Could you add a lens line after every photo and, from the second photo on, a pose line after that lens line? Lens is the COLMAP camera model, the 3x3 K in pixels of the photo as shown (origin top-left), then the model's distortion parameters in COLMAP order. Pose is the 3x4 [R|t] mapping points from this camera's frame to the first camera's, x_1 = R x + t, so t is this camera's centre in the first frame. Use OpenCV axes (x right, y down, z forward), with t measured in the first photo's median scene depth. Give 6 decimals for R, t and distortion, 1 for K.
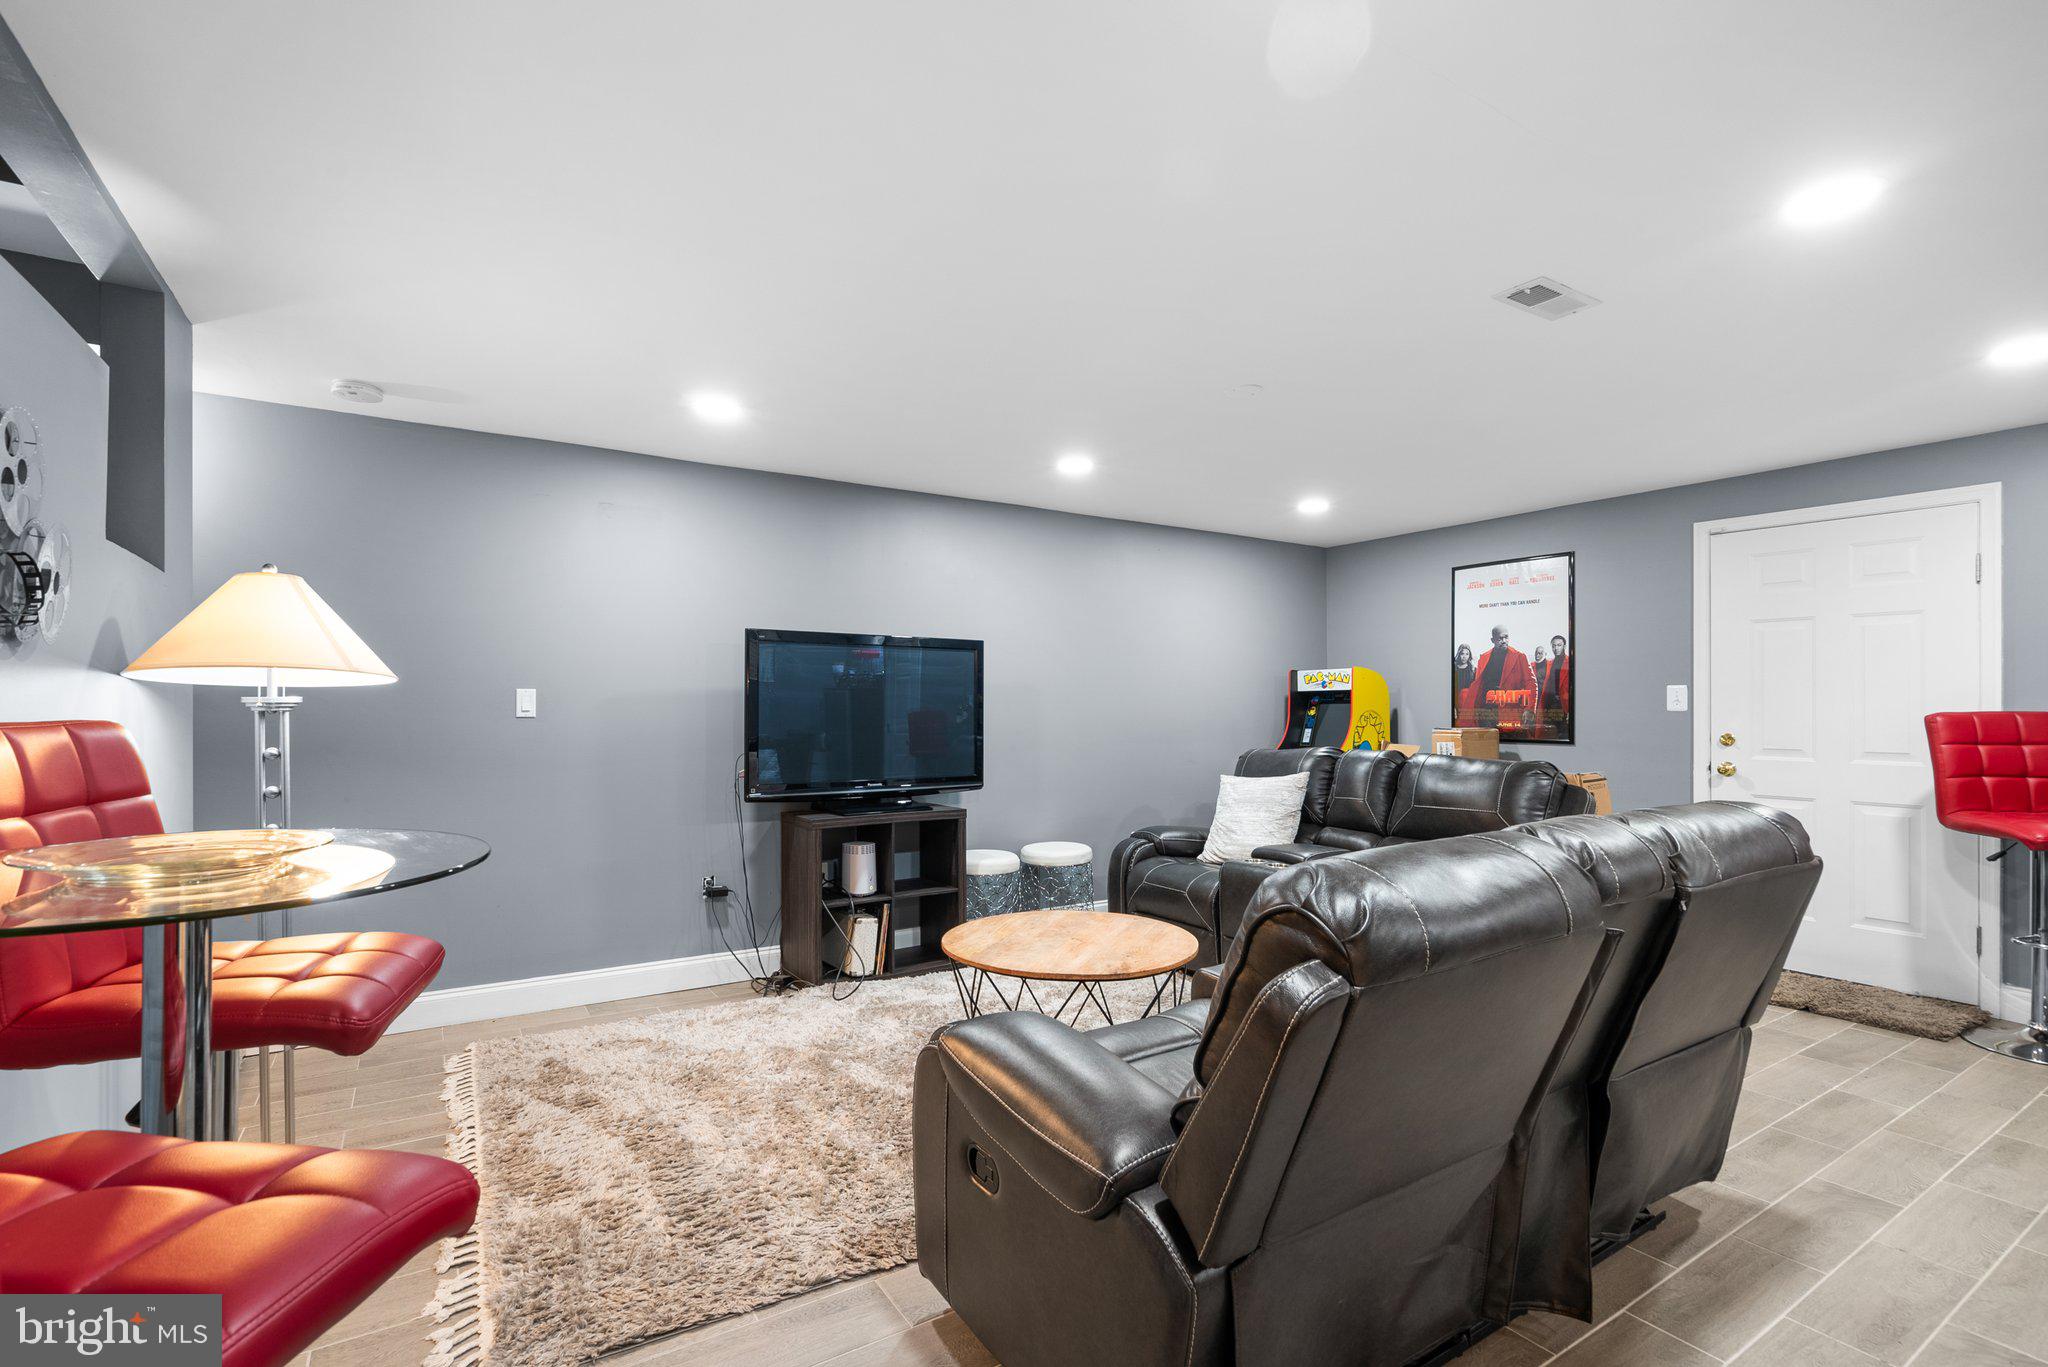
lens RADIAL K [[941.6, 0, 1023.2], [0, 941.6, 674.3], [0, 0, 1]] dist [0.000714, 0.000561]
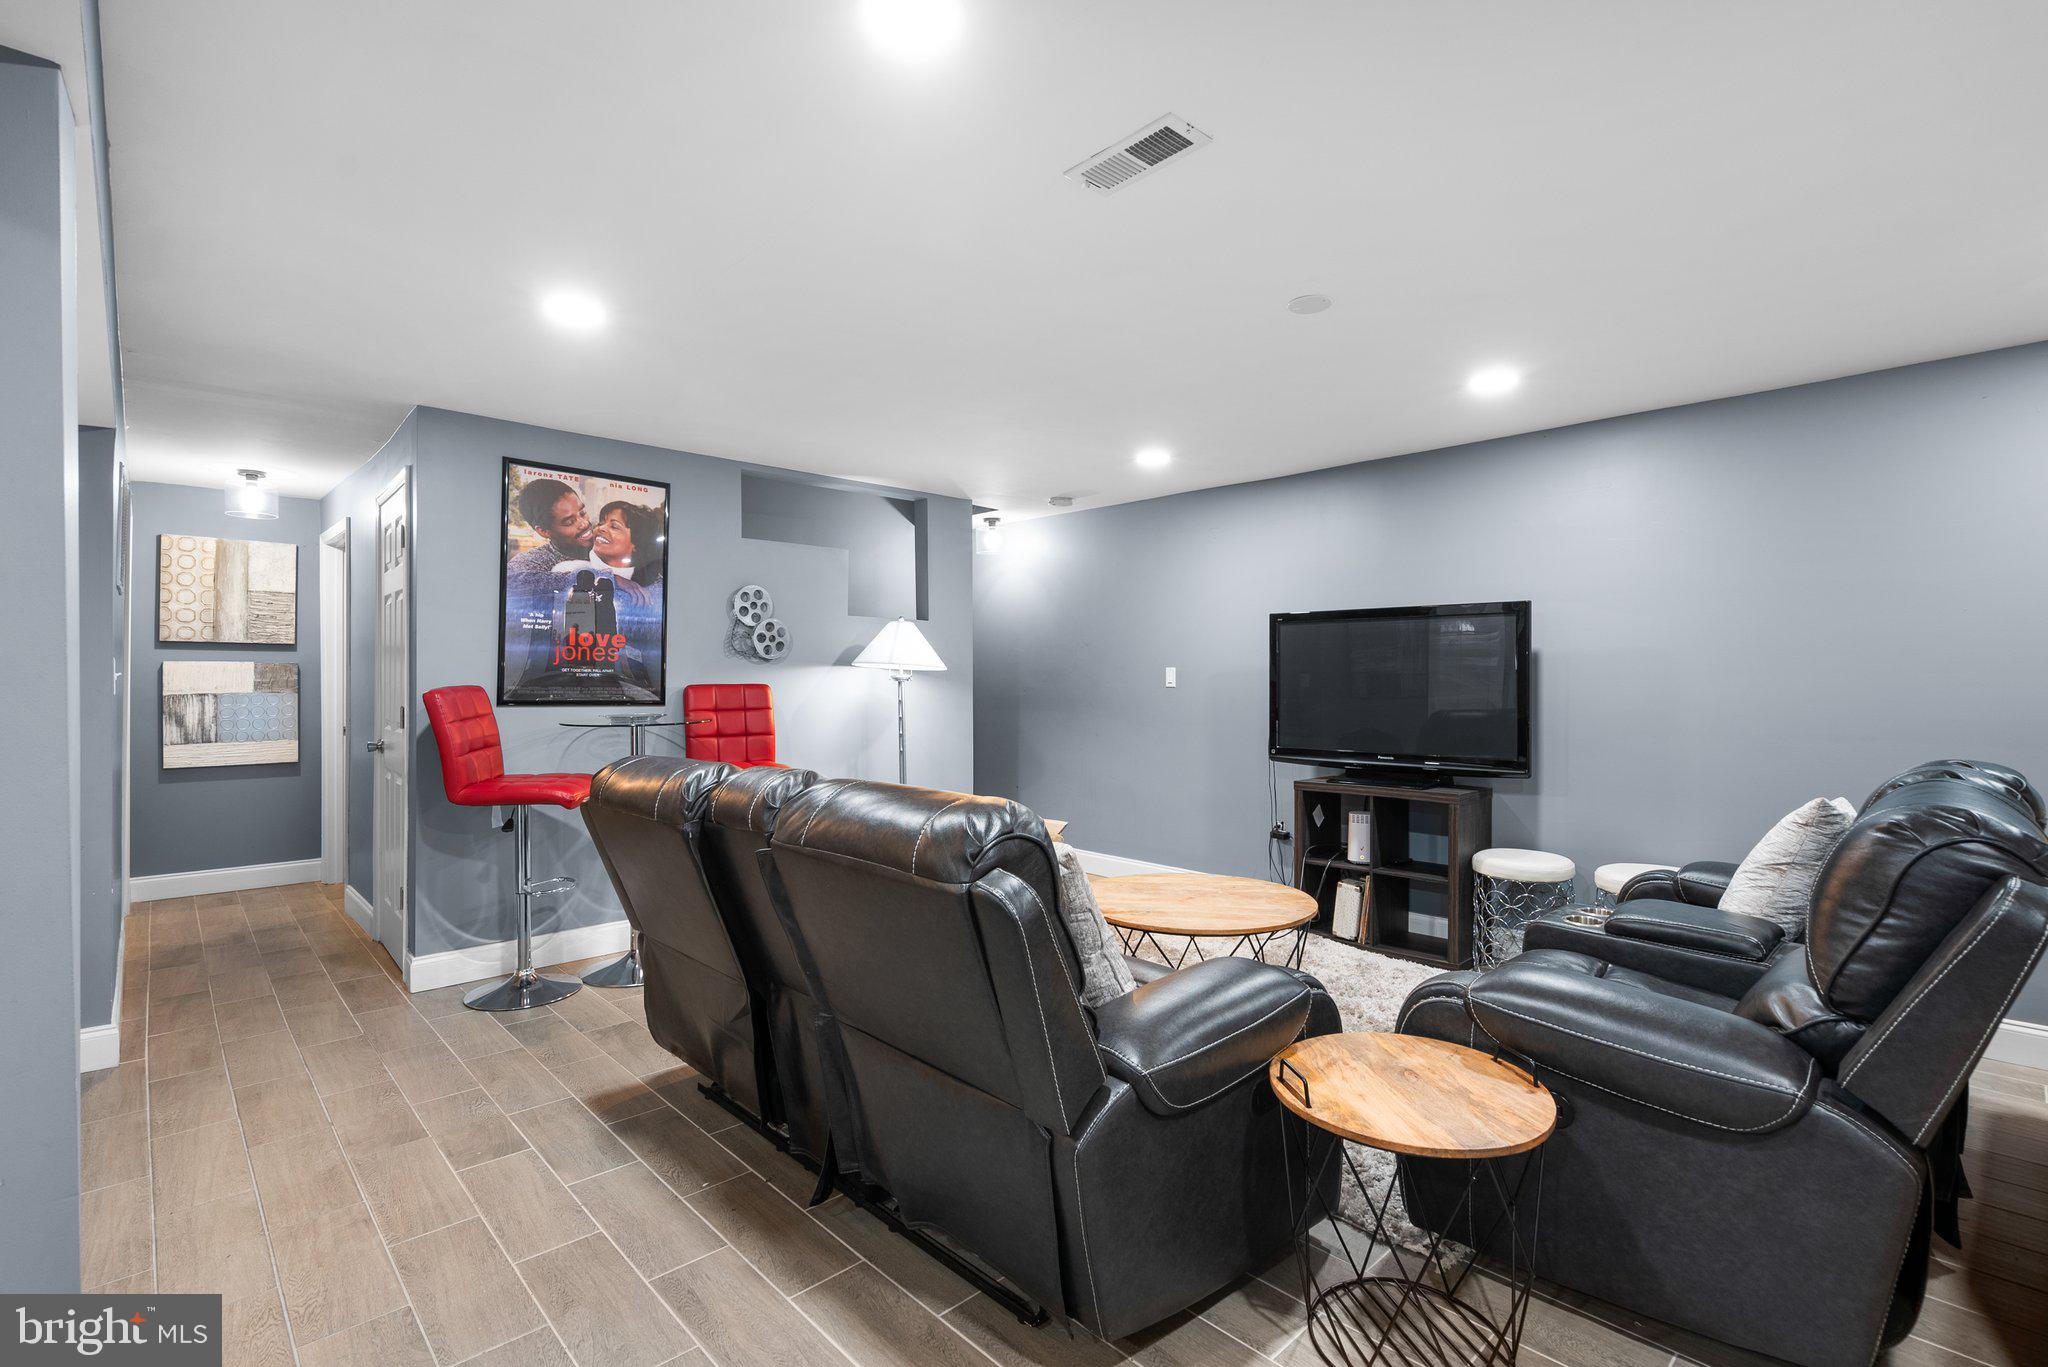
lens RADIAL K [[941.6, 0, 1023.2], [0, 941.6, 674.3], [0, 0, 1]] dist [0.000714, 0.000561]
pose [[0.181953, -0.000940, -0.983307, 0.791740], [0.036742, 0.999308, 0.005843, 0.008229], [0.982620, -0.037192, 0.181862, 0.465905]]
